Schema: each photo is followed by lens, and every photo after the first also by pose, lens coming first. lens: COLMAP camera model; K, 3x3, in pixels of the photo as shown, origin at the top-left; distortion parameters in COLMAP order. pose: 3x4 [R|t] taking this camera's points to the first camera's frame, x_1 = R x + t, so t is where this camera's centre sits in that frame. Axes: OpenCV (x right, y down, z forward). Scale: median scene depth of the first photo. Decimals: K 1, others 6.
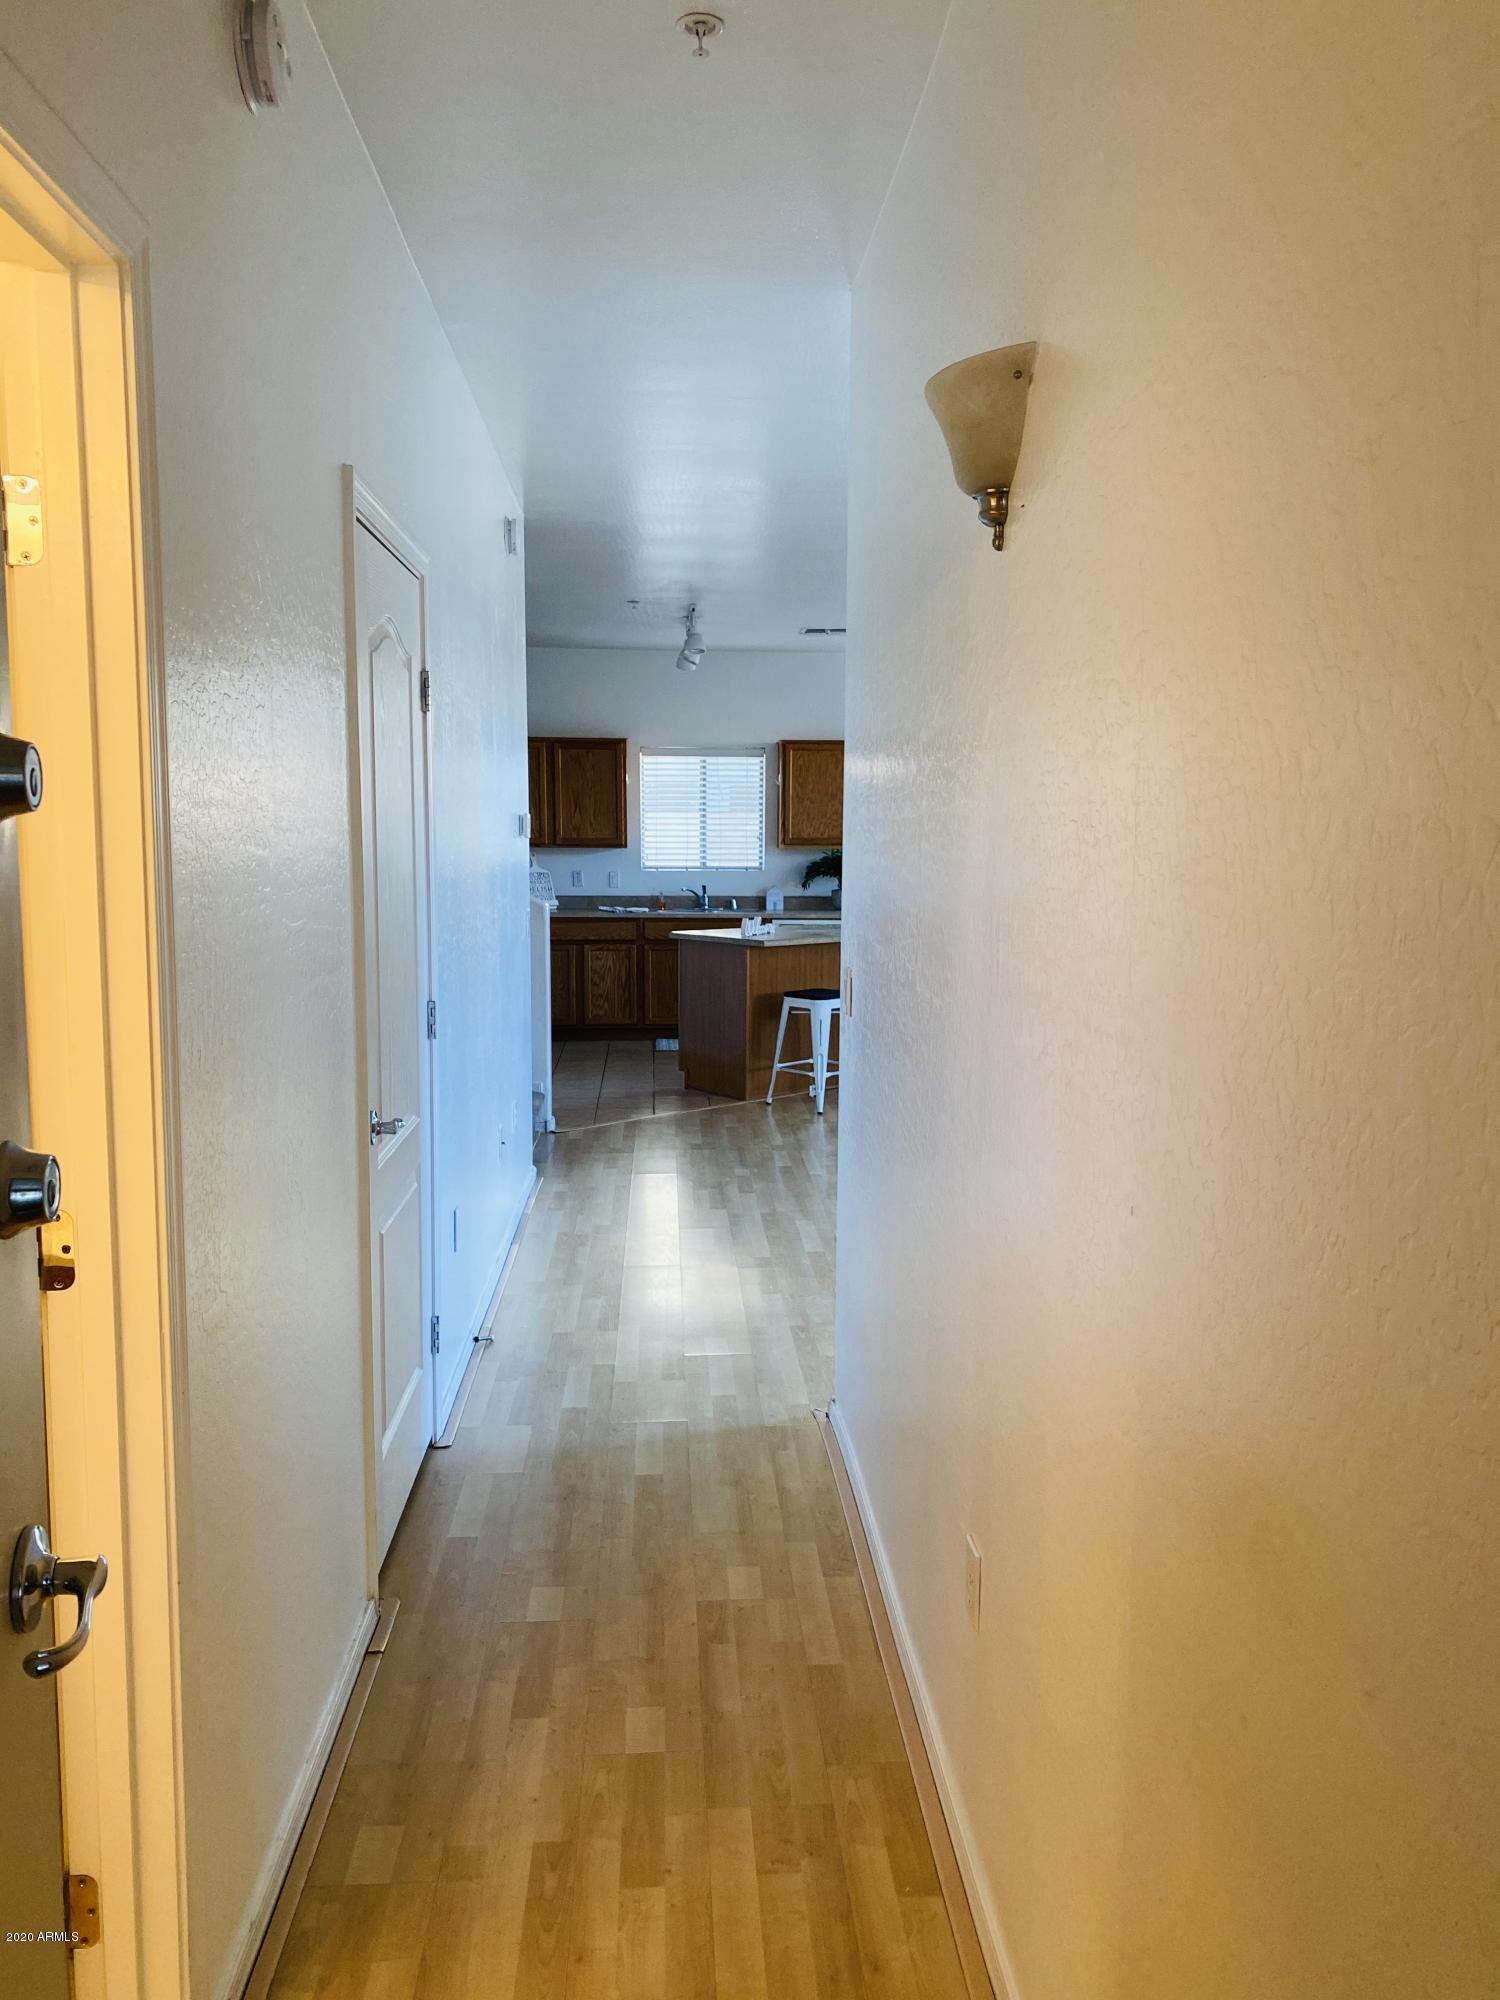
lens RADIAL K [[1543.6, 0, 787.2], [0, 1543.6, 1007.2], [0, 0, 1]] dist [0.069320, -0.096753]
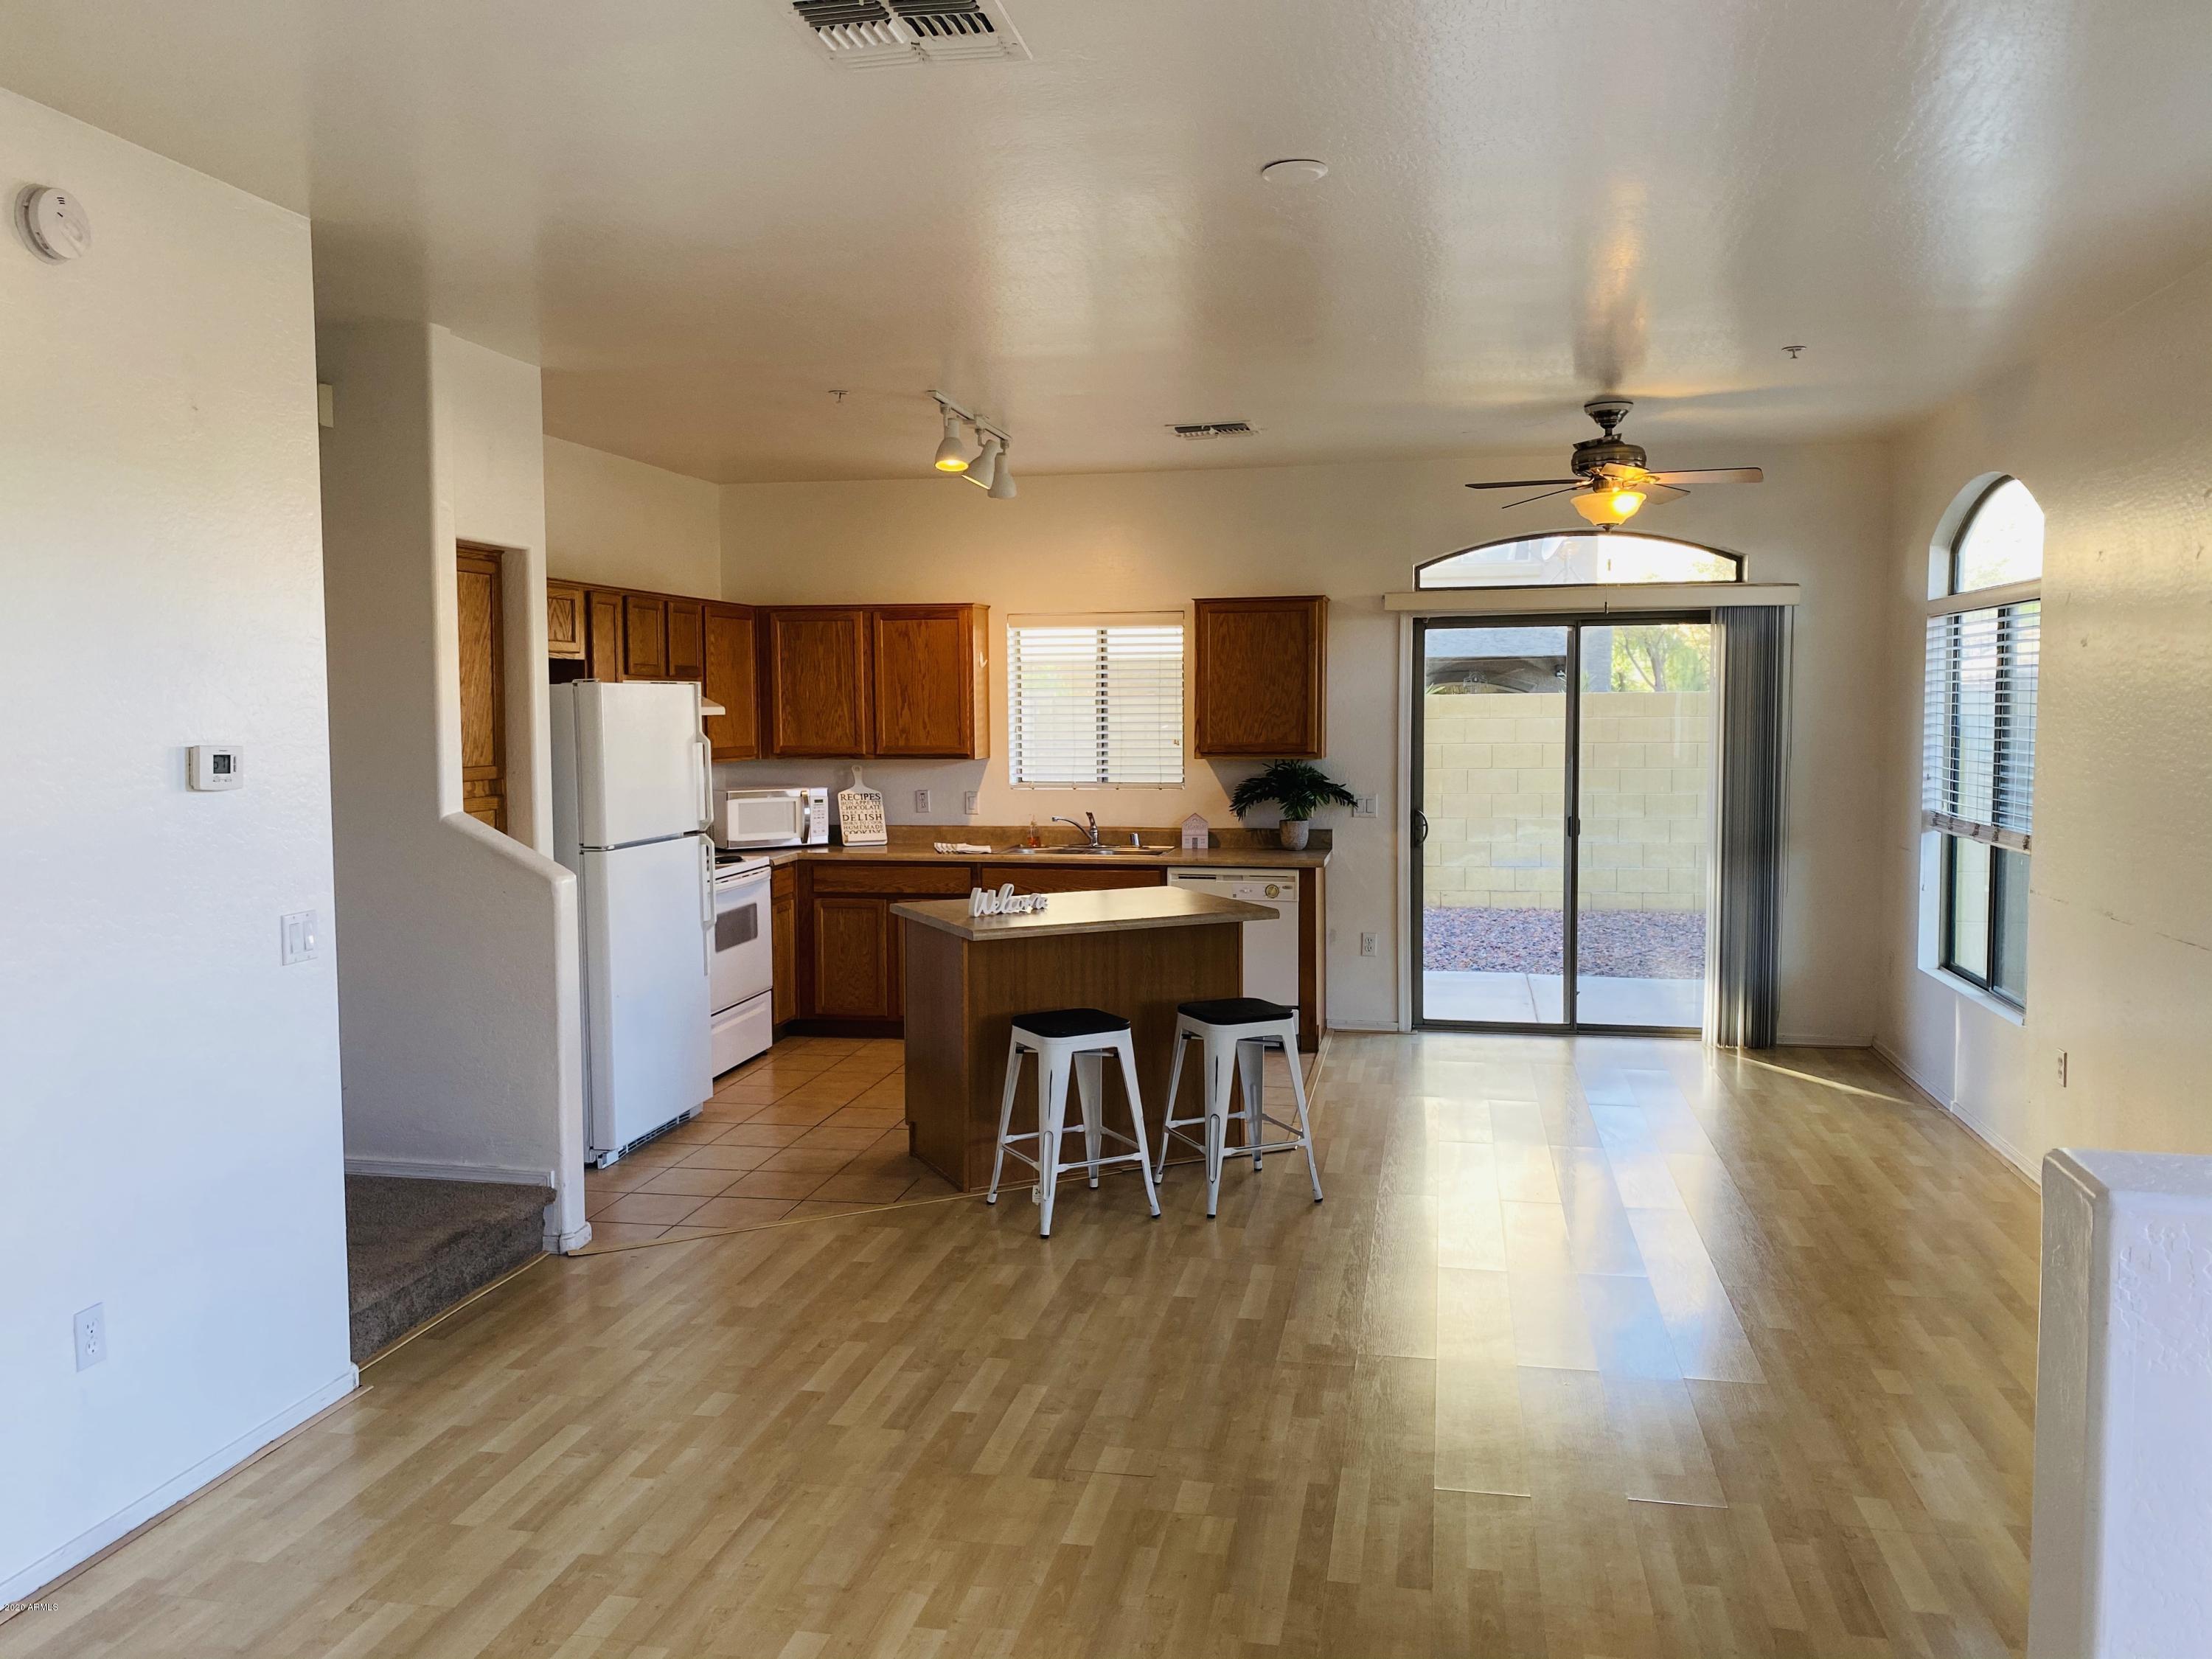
lens RADIAL K [[1707.2, 0, 1093.6], [0, 1707.2, 809.5], [0, 0, 1]] dist [0.069320, -0.096753]
pose [[0.959459, 0.006101, -0.281781, 0.164291], [-0.020676, 0.998595, -0.048782, -0.044890], [0.281088, 0.052630, 0.958238, 0.286540]]
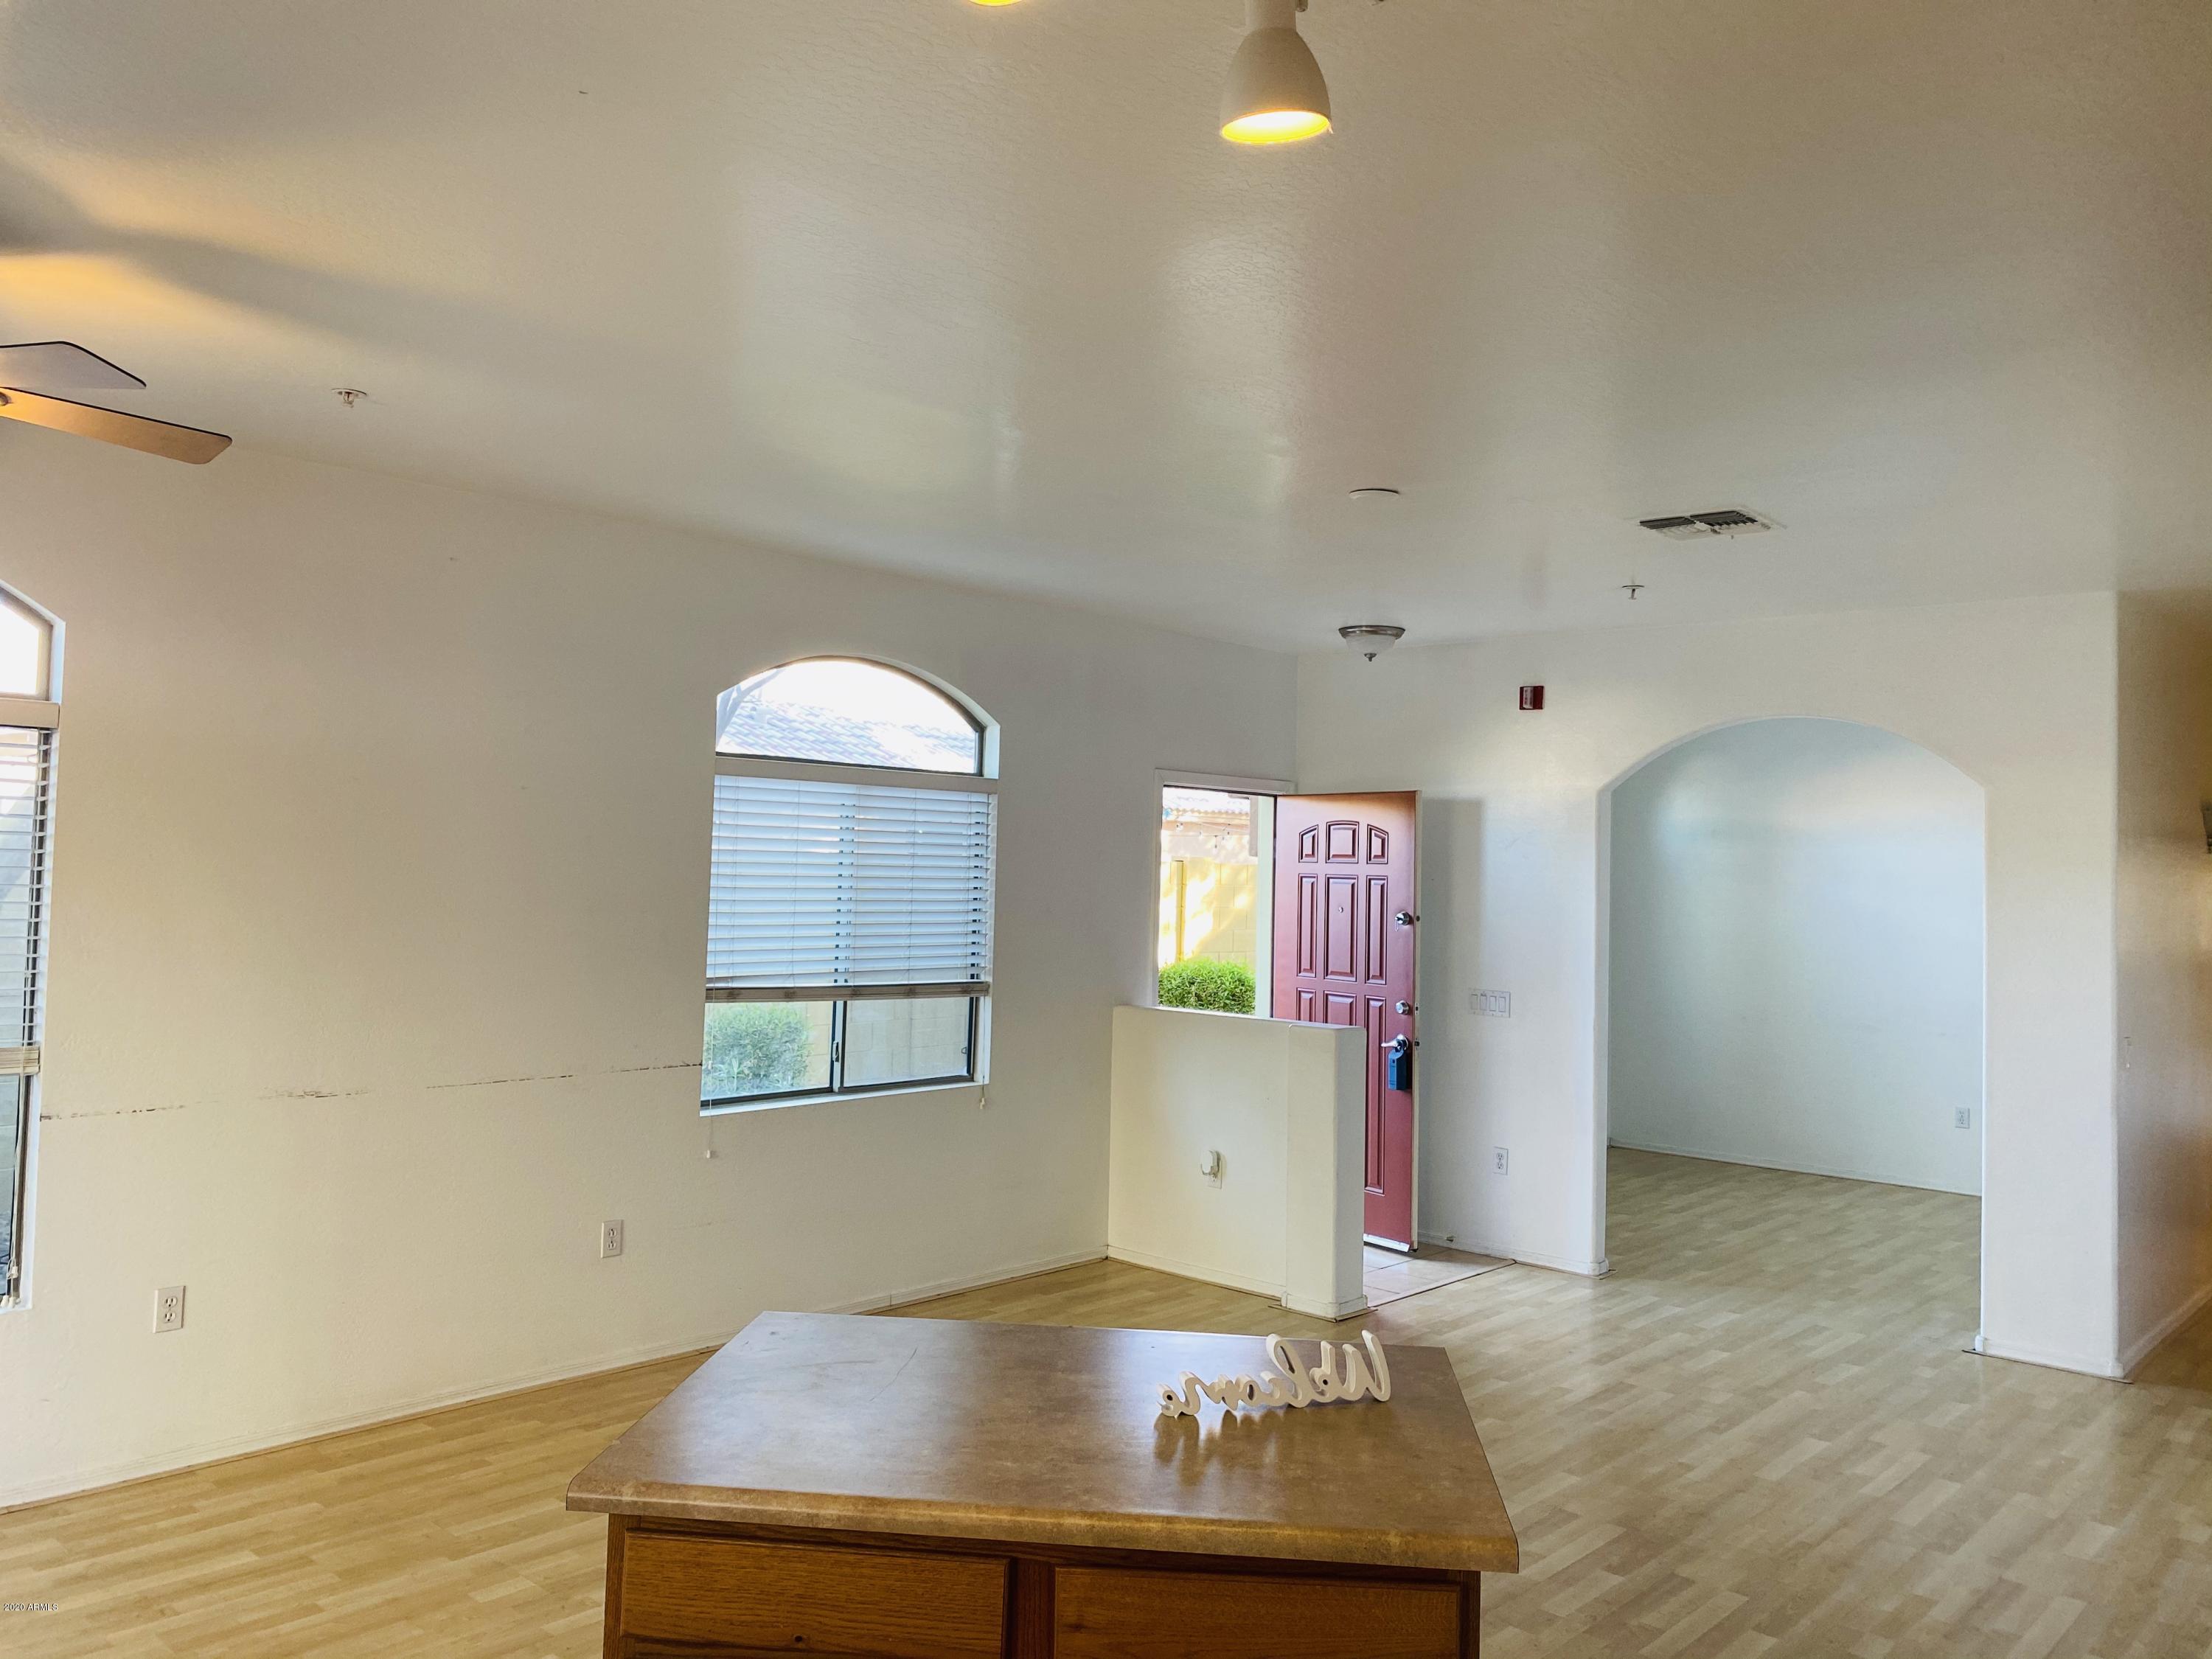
lens RADIAL K [[1707.2, 0, 1088.6], [0, 1707.2, 834.9], [0, 0, 1]] dist [0.069320, -0.096753]
pose [[-0.681111, -0.011981, 0.732082, -0.167022], [0.054130, 0.996306, 0.066666, -0.131514], [-0.730177, 0.085035, -0.677946, 0.972522]]
